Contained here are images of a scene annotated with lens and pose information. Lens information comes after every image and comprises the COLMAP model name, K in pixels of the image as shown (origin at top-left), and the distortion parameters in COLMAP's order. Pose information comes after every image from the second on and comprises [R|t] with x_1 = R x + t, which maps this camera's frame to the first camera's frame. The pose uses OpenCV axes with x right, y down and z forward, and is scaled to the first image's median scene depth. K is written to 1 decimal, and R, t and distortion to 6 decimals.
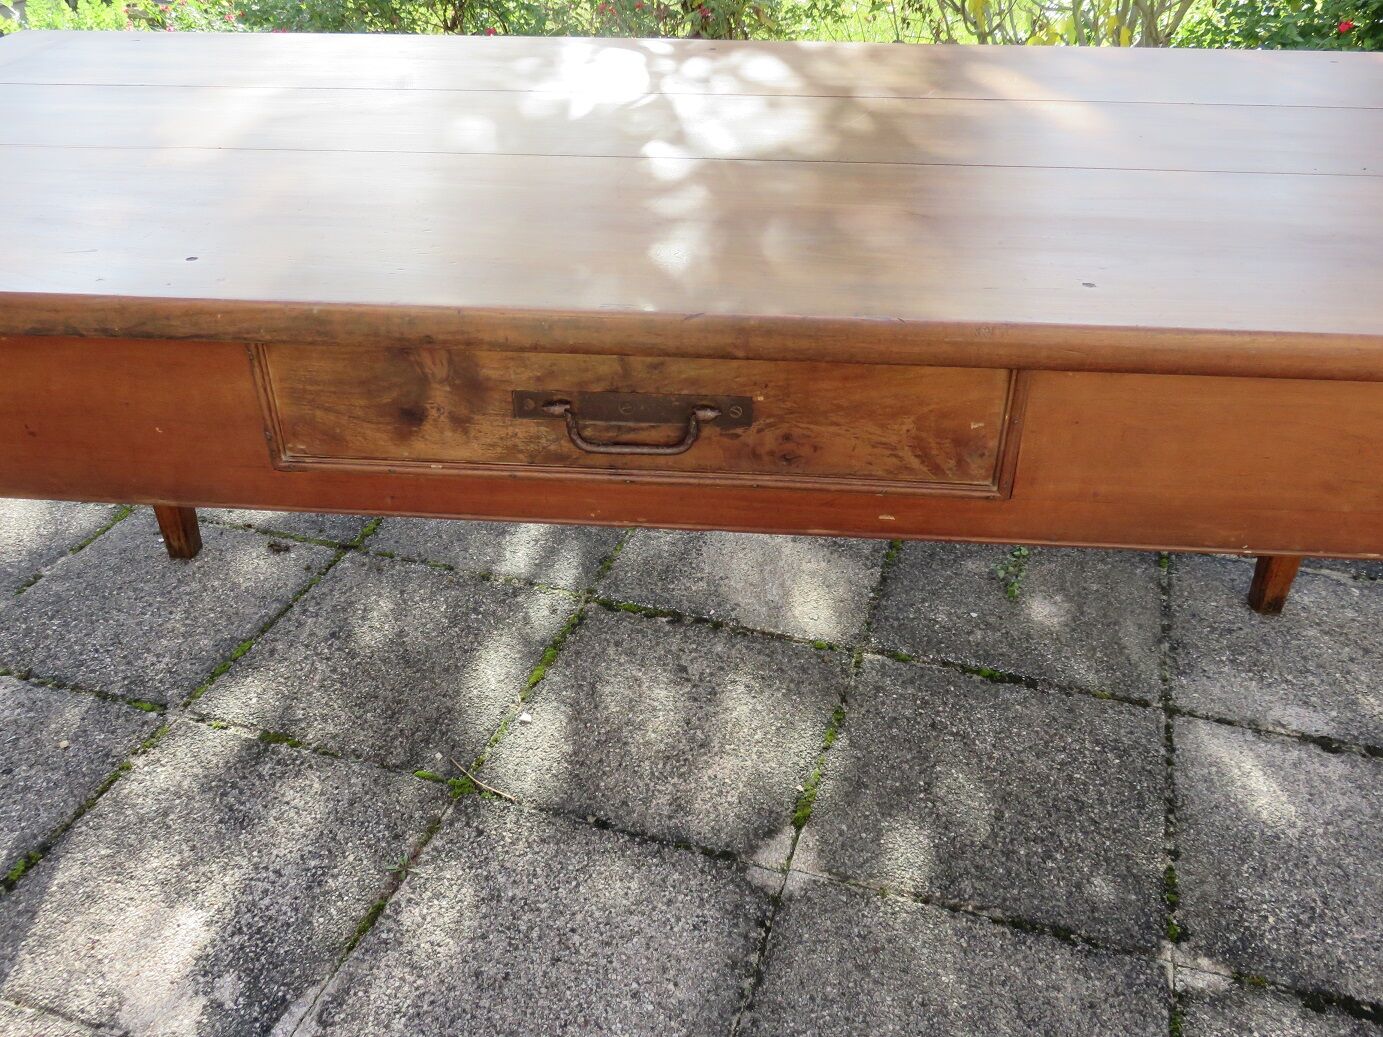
lens RADIAL K [[1168.1, 0, 691.5], [0, 1168.1, 518.5], [0, 0, 1]] dist [-0.023206, 0.006138]
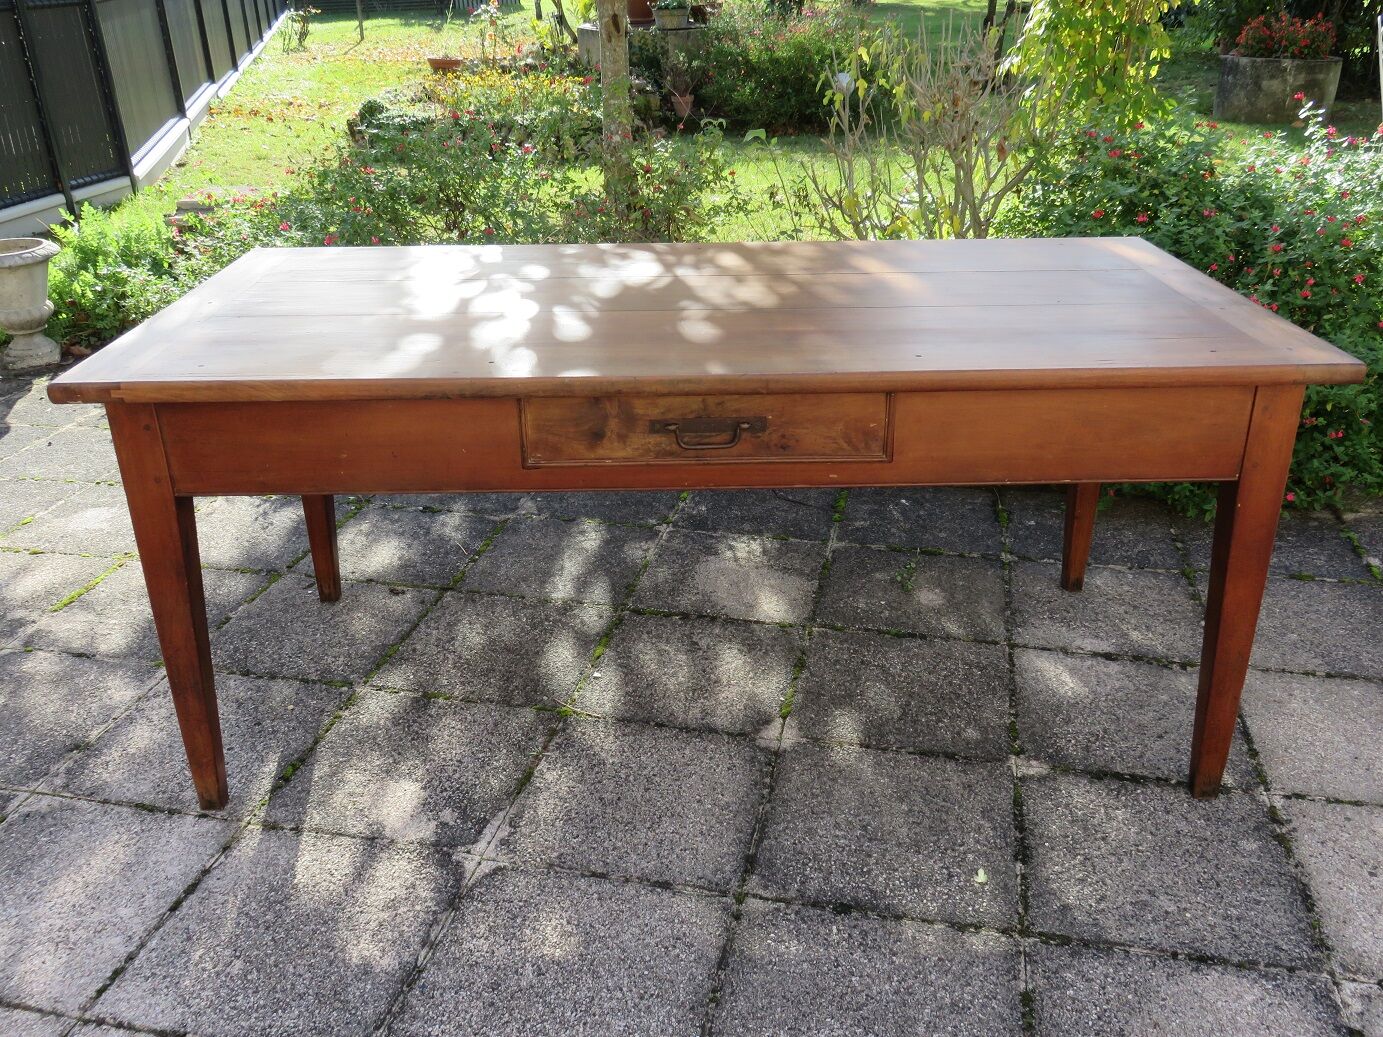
lens RADIAL K [[1168.1, 0, 691.5], [0, 1168.1, 518.5], [0, 0, 1]] dist [-0.023206, 0.006138]
pose [[0.995138, -0.050133, 0.084778, -0.156179], [0.061212, 0.989143, -0.133598, 0.202900], [-0.077160, 0.138138, 0.987403, -0.599744]]
